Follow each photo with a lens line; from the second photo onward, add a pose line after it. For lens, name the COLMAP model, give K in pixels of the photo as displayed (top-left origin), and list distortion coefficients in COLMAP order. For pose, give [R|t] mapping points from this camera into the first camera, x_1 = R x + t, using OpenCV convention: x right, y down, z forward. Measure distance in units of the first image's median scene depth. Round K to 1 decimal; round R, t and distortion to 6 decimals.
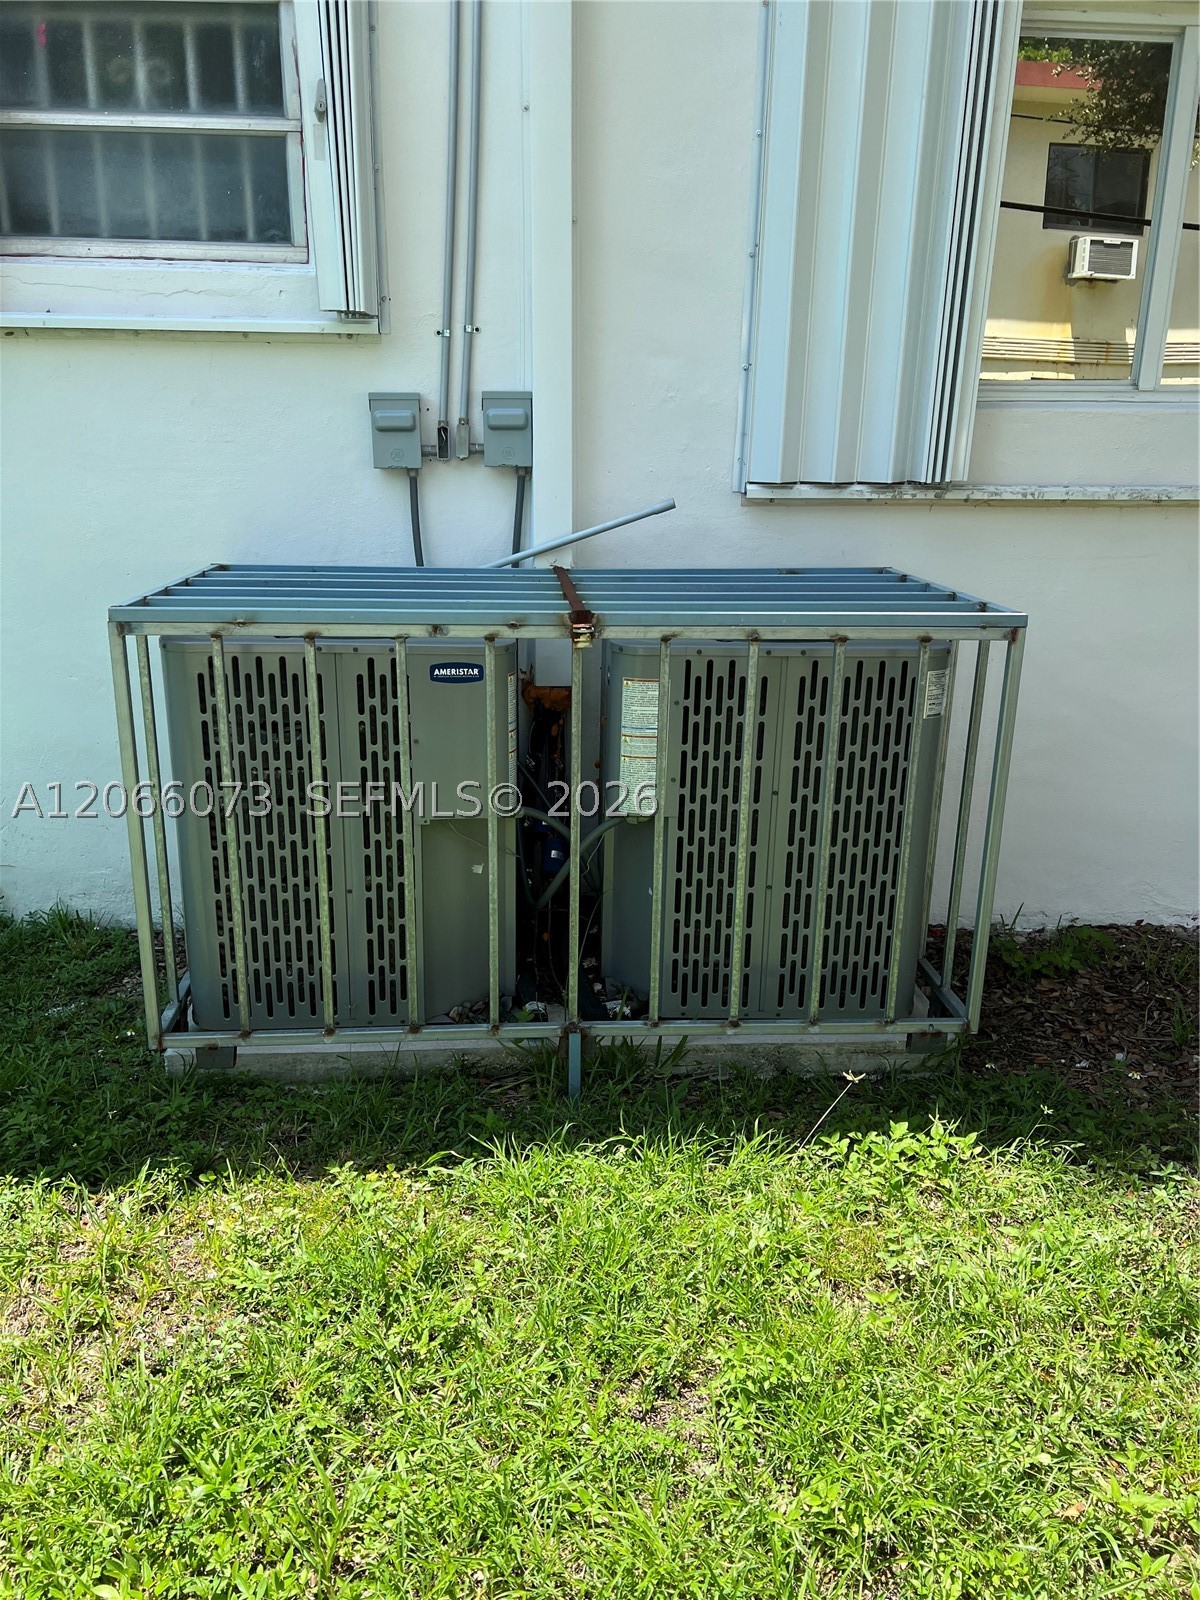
lens RADIAL K [[1213.2, 0, 600.0], [0, 1213.2, 800.0], [0, 0, 1]] dist [0.029717, -0.001911]
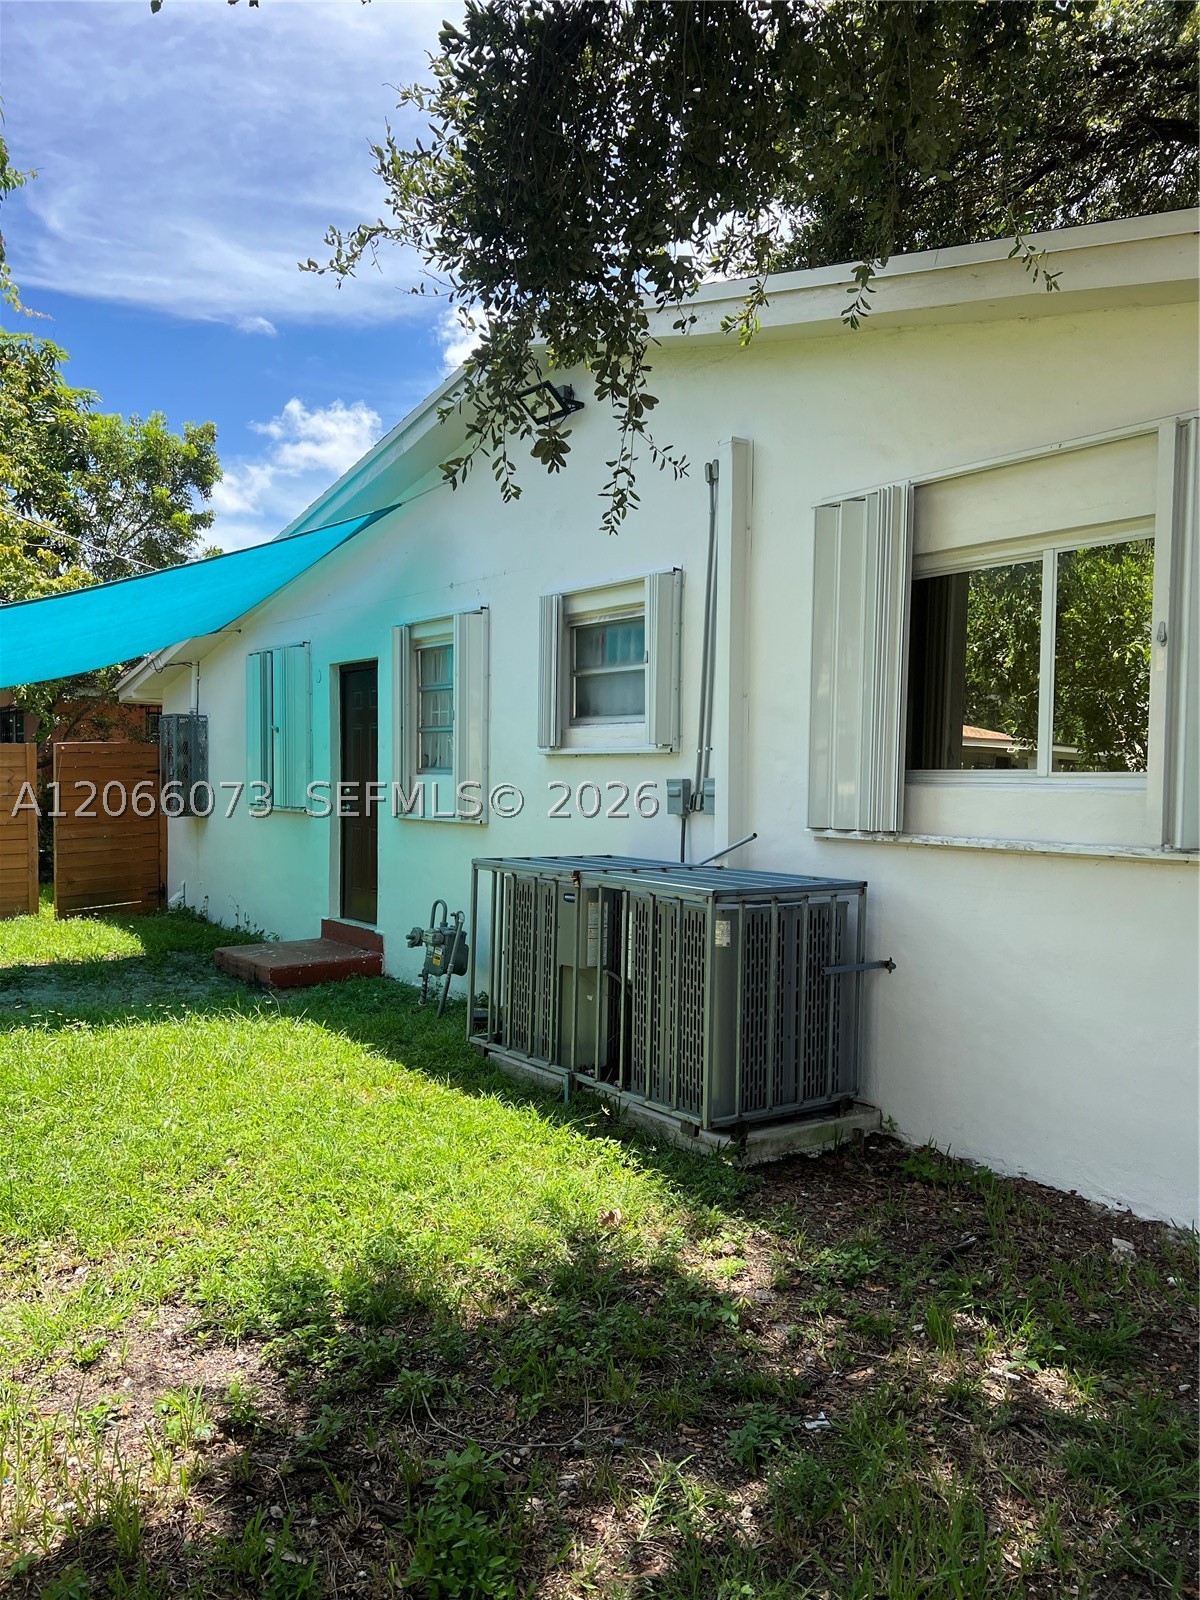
lens RADIAL K [[1213.2, 0, 600.0], [0, 1213.2, 800.0], [0, 0, 1]] dist [0.029717, -0.001911]
pose [[0.535941, 0.013043, -0.844155, 1.426653], [-0.251491, 0.956954, -0.144882, 0.025638], [0.805928, 0.289946, 0.516151, -0.136641]]
